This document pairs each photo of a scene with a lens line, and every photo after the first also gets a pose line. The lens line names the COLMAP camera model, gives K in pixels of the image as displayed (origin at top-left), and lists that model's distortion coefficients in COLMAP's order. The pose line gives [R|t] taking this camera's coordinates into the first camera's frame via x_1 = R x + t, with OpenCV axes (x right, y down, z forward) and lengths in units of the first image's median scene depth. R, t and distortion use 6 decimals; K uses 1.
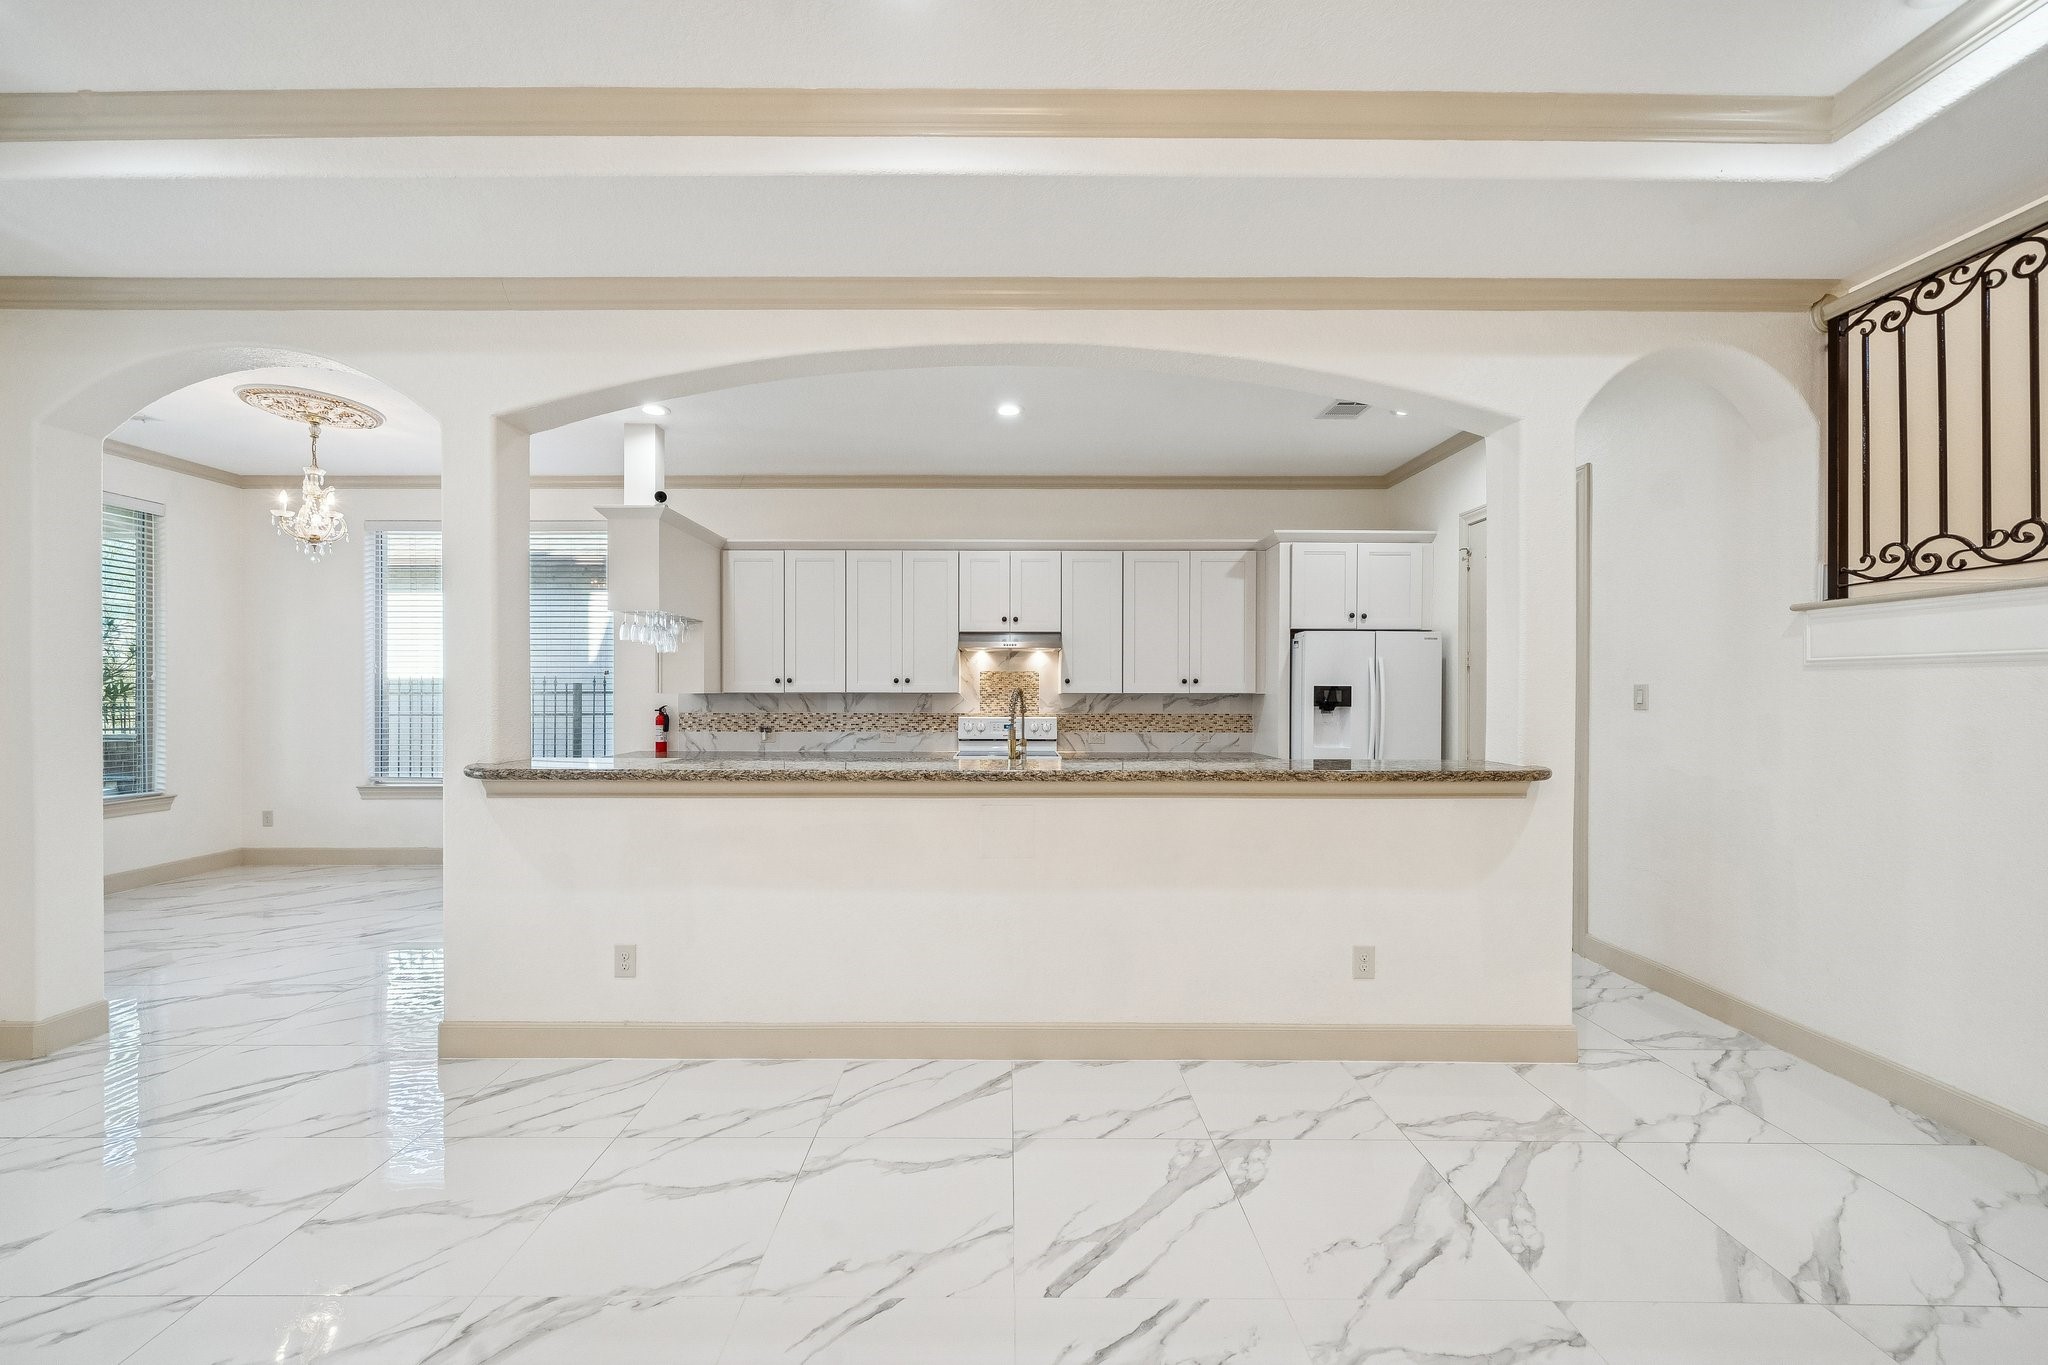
lens RADIAL K [[757.1, 0, 1000.8], [0, 757.1, 691.8], [0, 0, 1]] dist [0.000659, 0.000028]
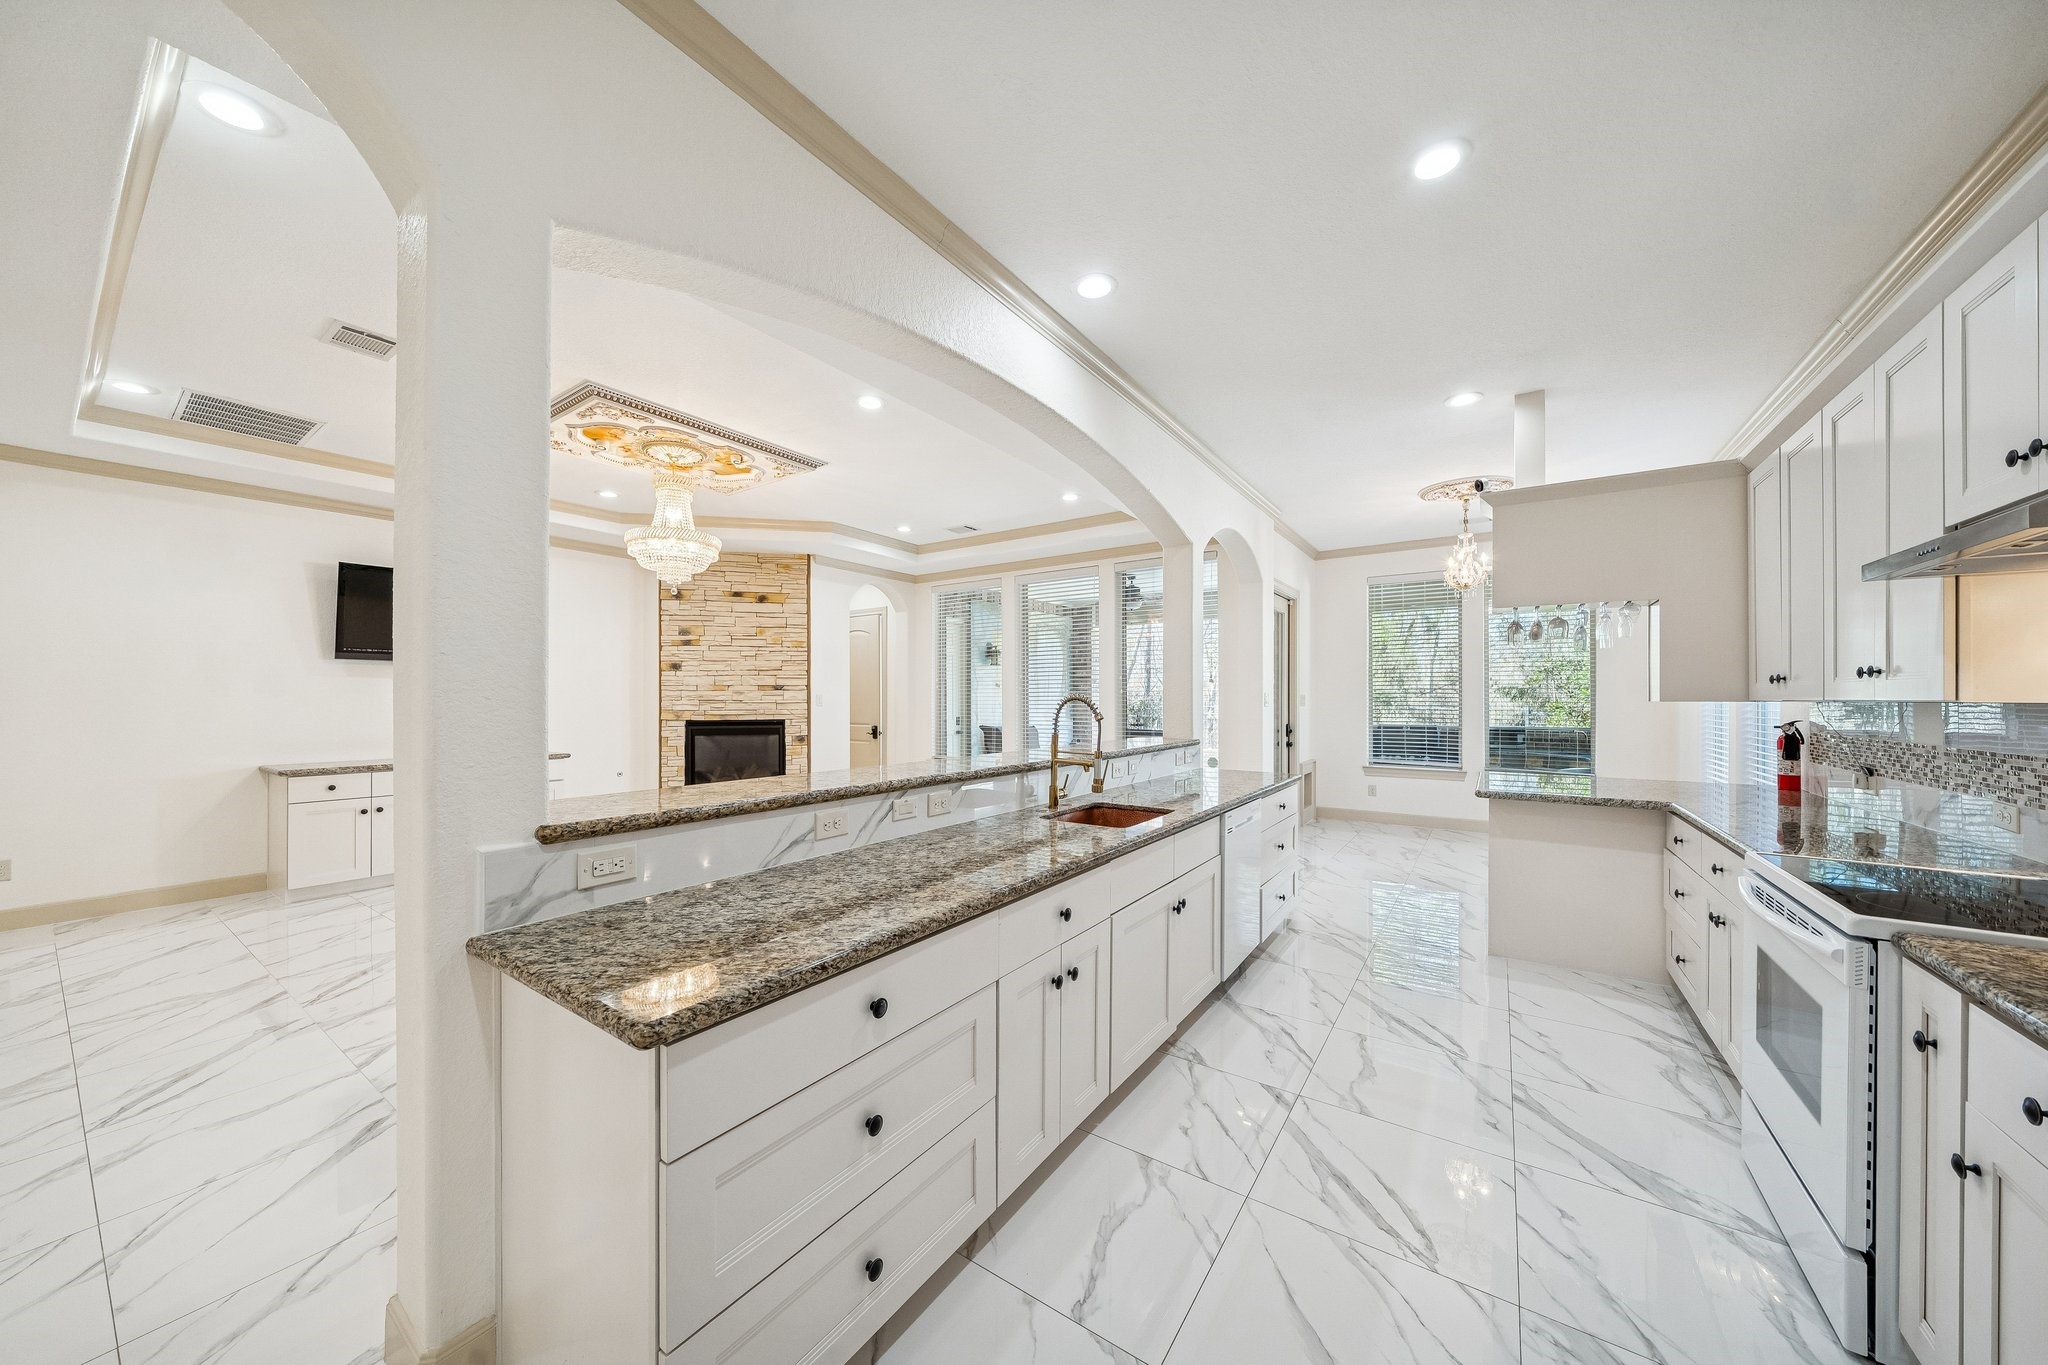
lens RADIAL K [[700.3, 0, 1010.4], [0, 700.3, 689.9], [0, 0, 1]] dist [-0.000646, -0.000123]
pose [[-0.568877, -0.011676, -0.822340, 0.946316], [-0.001937, 0.999915, -0.012857, 0.002333], [0.822420, -0.005721, -0.568851, 1.696256]]
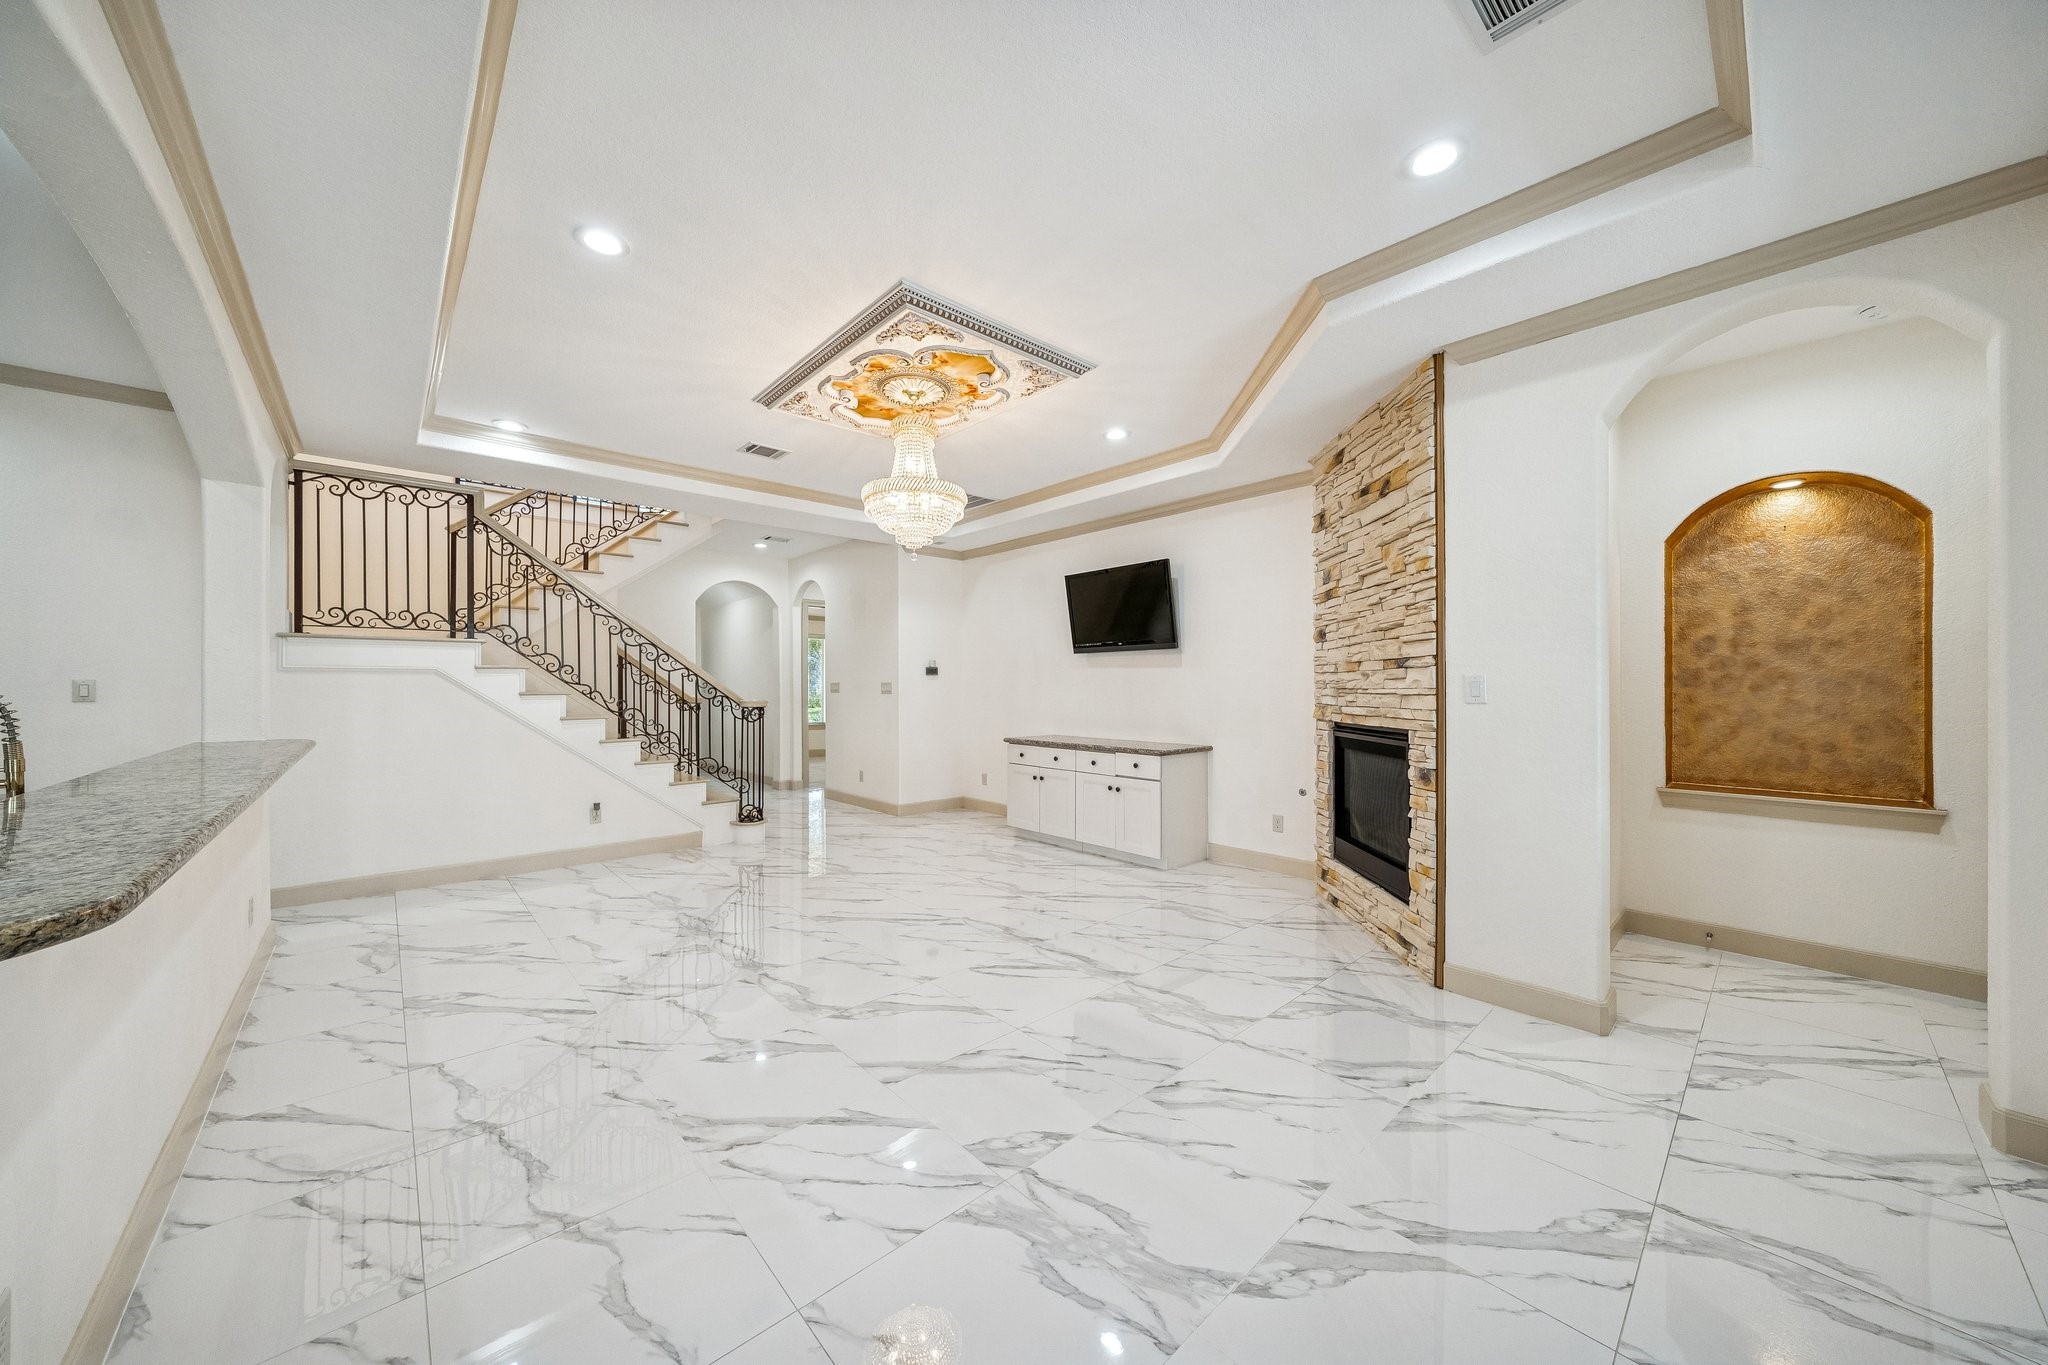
lens RADIAL K [[702.2, 0, 1010.9], [0, 702.2, 687.9], [0, 0, 1]] dist [-0.005638, 0.000020]
pose [[-0.671148, -0.001871, 0.741321, -1.167775], [0.001526, 0.999991, 0.003906, 0.000888], [-0.741322, 0.003753, -0.671139, 0.863704]]
